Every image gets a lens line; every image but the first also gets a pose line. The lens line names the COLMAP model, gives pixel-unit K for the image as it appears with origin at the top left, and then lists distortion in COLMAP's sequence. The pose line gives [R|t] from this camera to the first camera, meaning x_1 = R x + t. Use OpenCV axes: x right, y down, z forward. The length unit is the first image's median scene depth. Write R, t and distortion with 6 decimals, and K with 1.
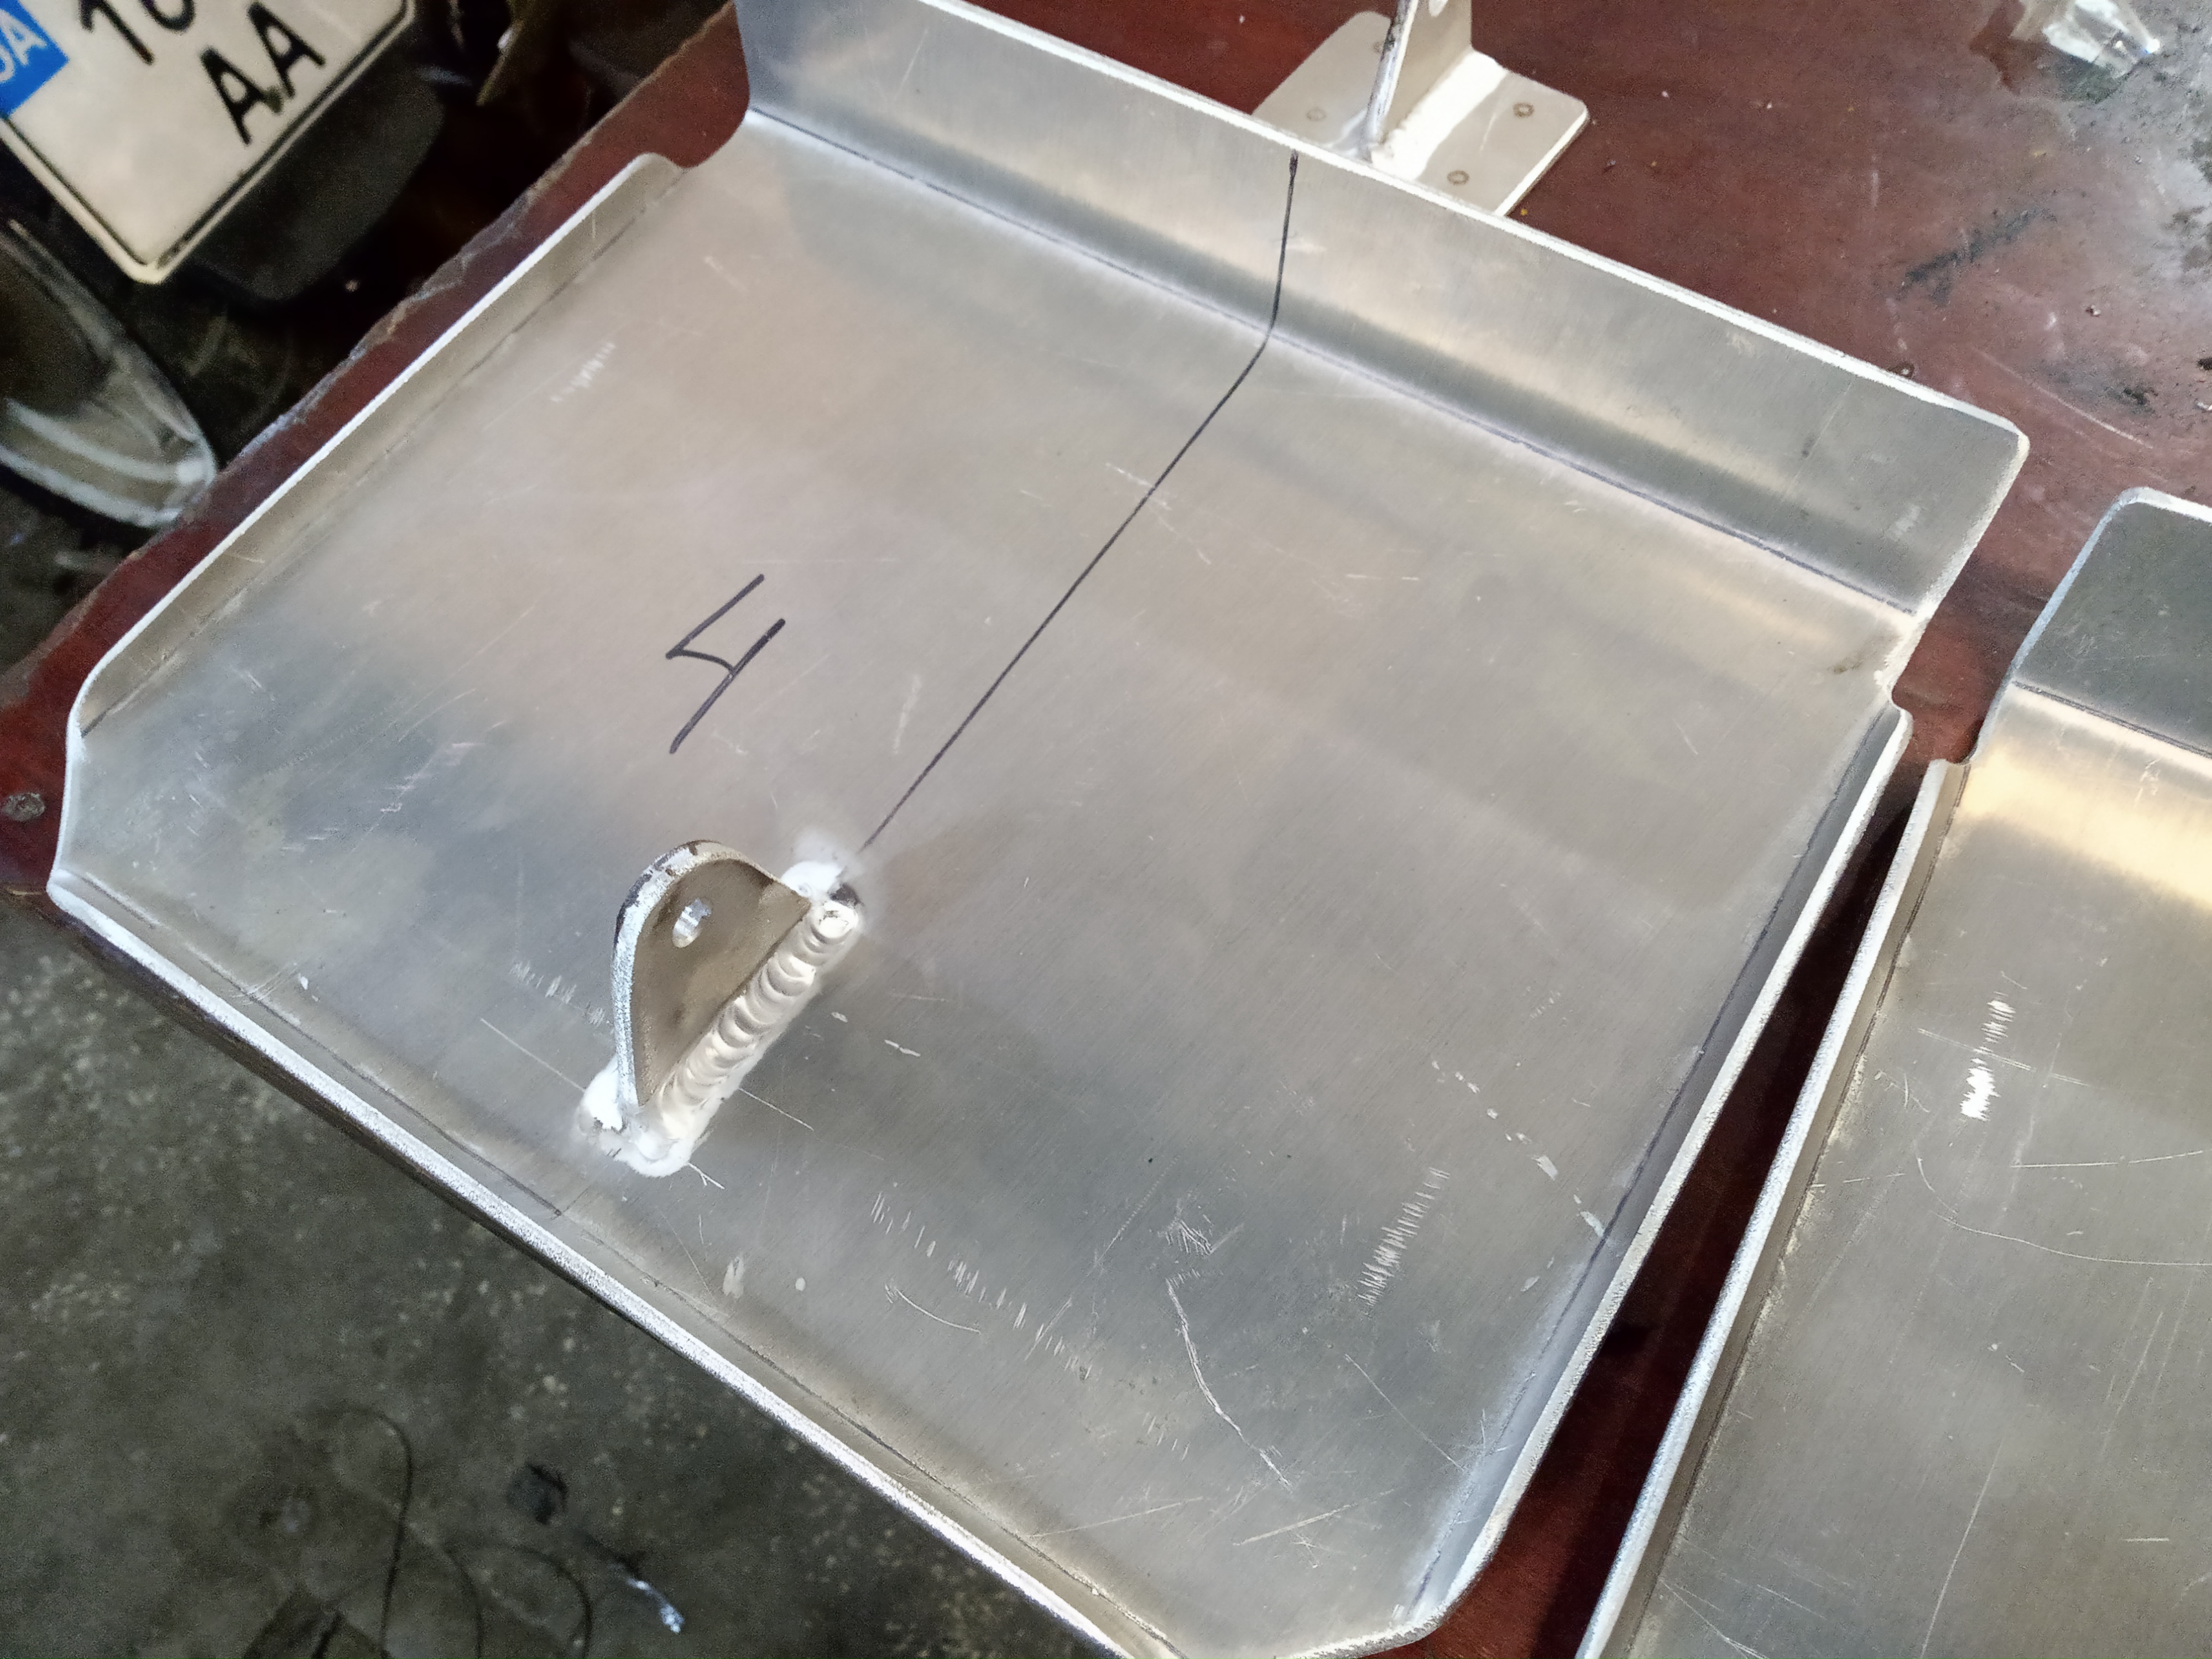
lens RADIAL K [[1731.4, 0, 1106.0], [0, 1731.4, 829.5], [0, 0, 1]] dist [0.029906, -0.053114]
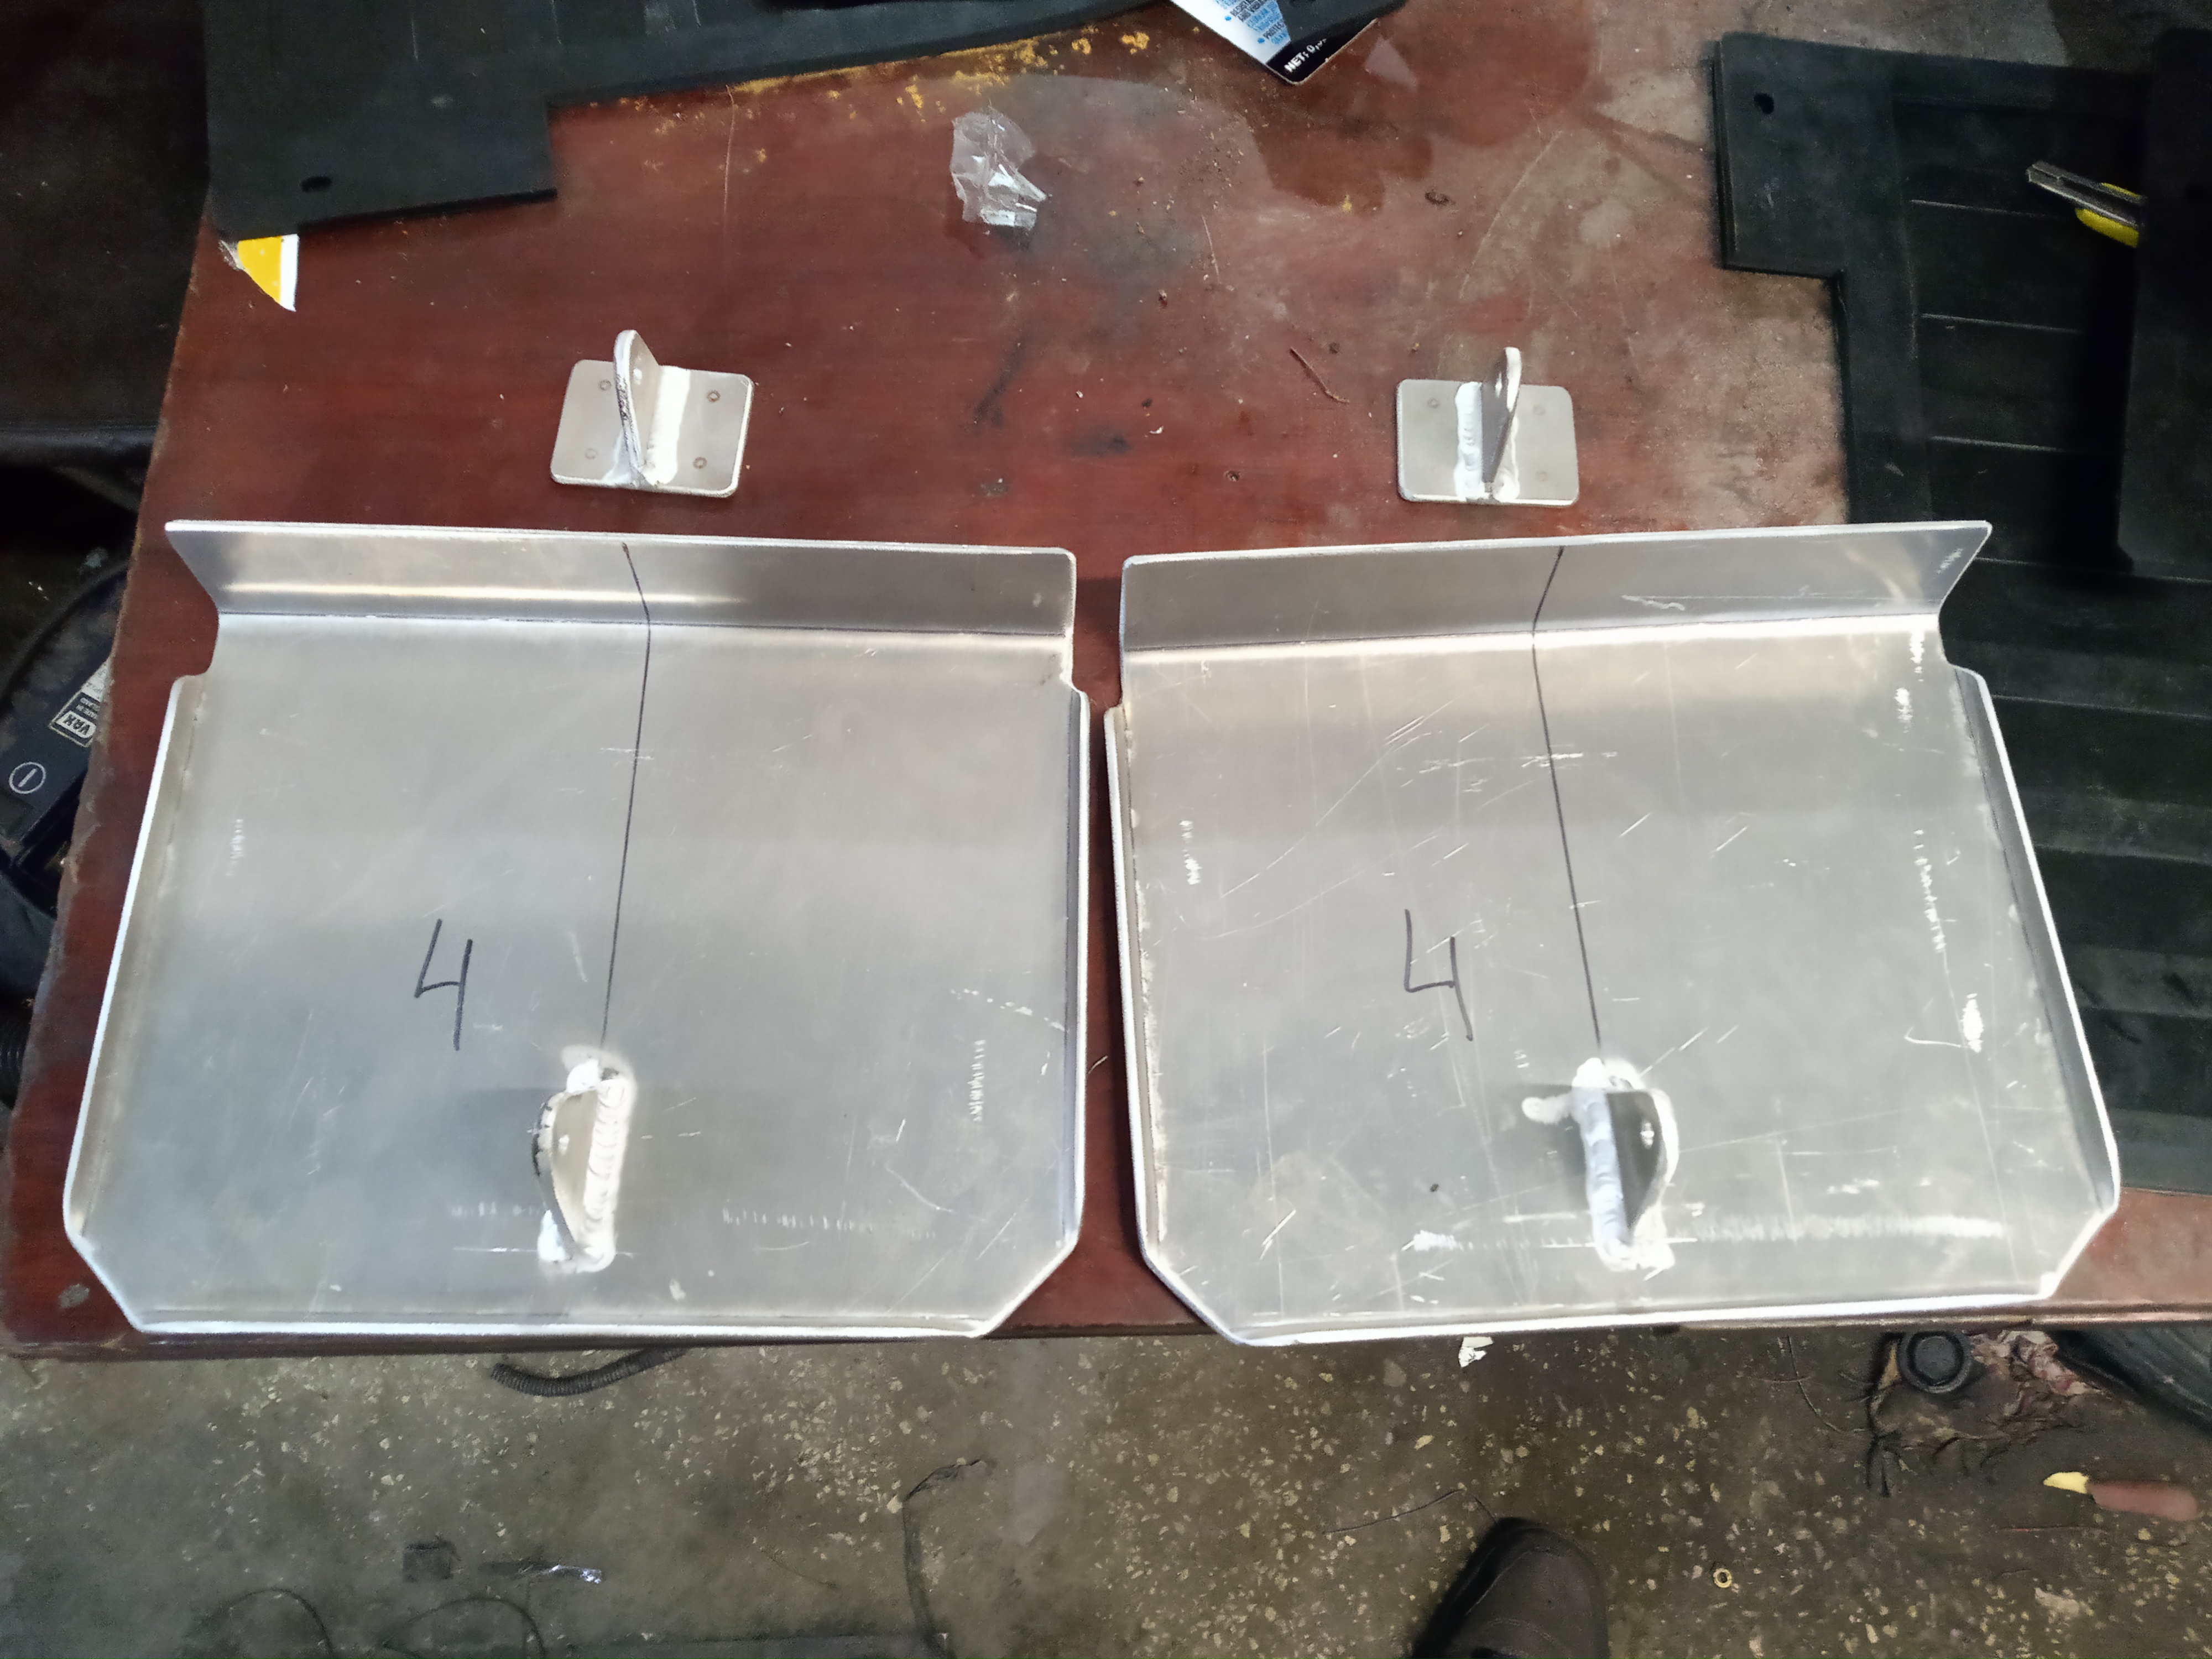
lens RADIAL K [[1731.4, 0, 1106.0], [0, 1731.4, 829.5], [0, 0, 1]] dist [0.029906, -0.053114]
pose [[0.837222, -0.478358, 0.265014, -0.071844], [0.435747, 0.876355, 0.205248, -0.283962], [-0.330428, -0.056360, 0.942147, -0.696638]]
